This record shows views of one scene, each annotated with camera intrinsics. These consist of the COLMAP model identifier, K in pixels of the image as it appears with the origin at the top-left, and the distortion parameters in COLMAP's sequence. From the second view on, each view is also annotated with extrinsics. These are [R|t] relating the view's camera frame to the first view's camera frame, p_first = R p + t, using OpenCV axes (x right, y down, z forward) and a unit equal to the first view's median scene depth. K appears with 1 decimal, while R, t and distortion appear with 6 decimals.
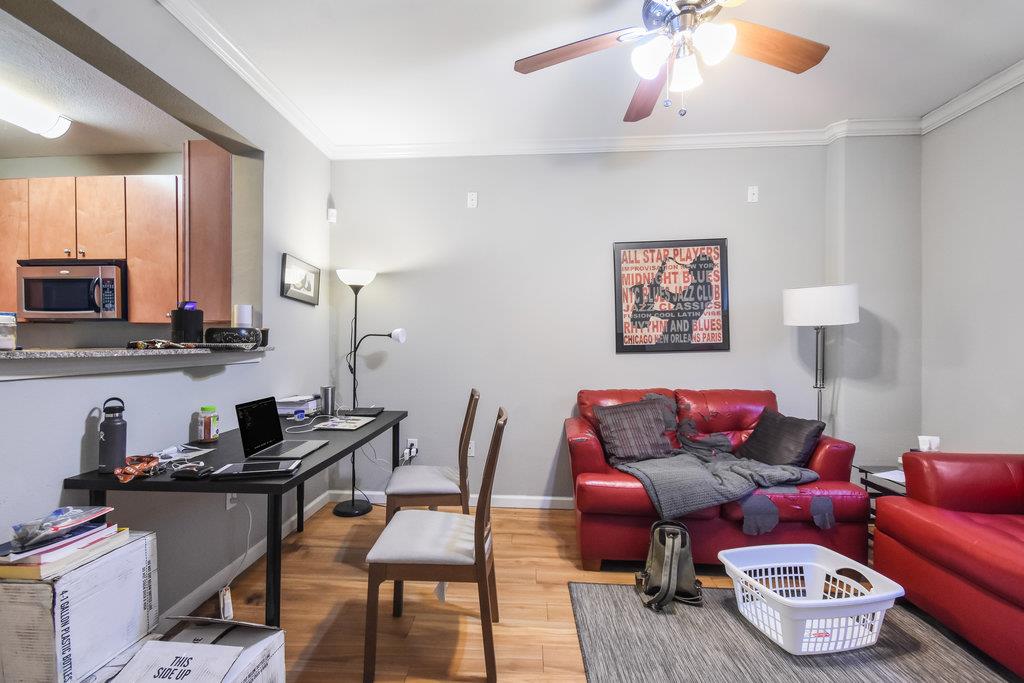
lens RADIAL K [[455.5, 0, 483.8], [0, 455.5, 336.2], [0, 0, 1]] dist [-0.003183, -0.001756]
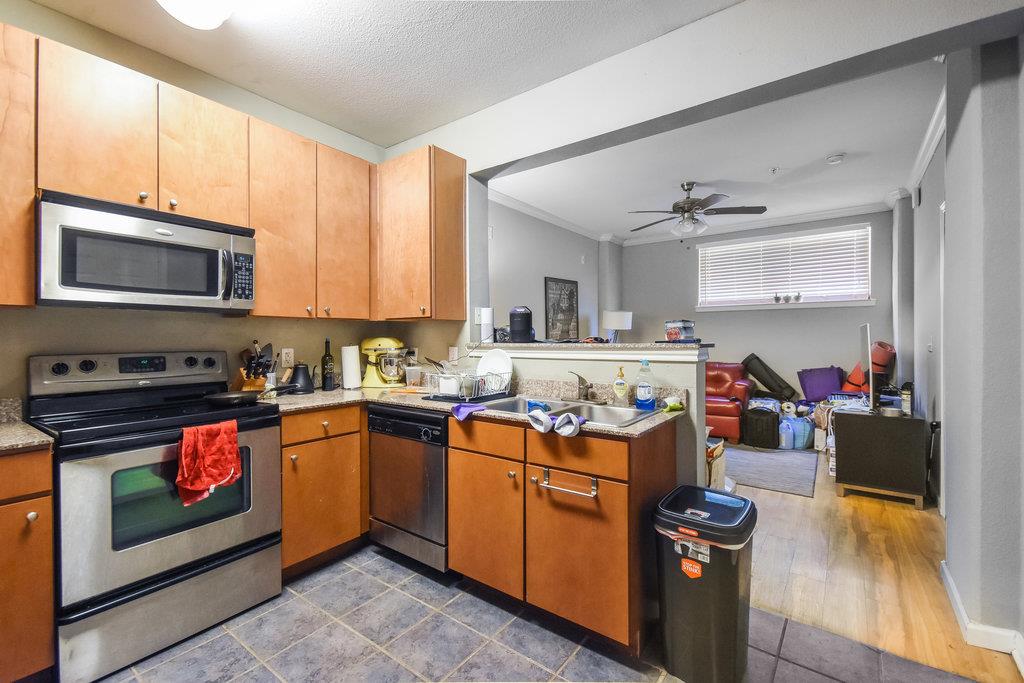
lens RADIAL K [[455.5, 0, 495.6], [0, 455.5, 336.3], [0, 0, 1]] dist [-0.003183, -0.001756]
pose [[0.536366, -0.003859, 0.843976, -1.219880], [-0.002902, 0.999975, 0.006416, -0.001566], [-0.843980, -0.005891, 0.536342, 0.273653]]
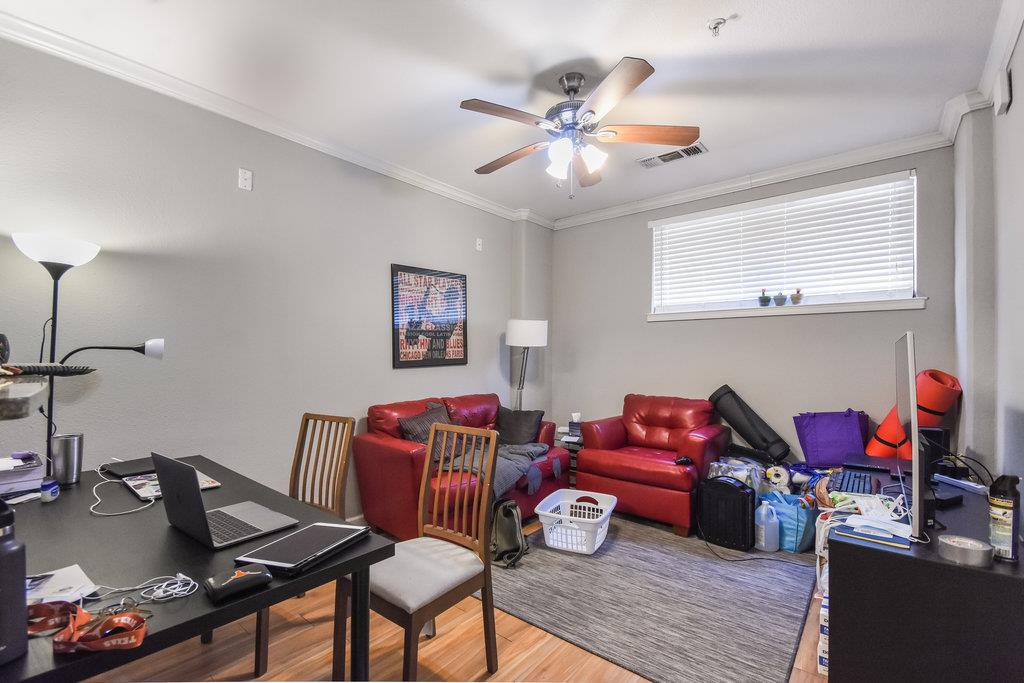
lens RADIAL K [[455.5, 0, 514.5], [0, 455.5, 350.9], [0, 0, 1]] dist [-0.003183, -0.001756]
pose [[0.566121, 0.008734, 0.824276, -0.427663], [-0.010695, 0.999938, -0.003250, -0.002743], [-0.824253, -0.006975, 0.566179, 0.171300]]
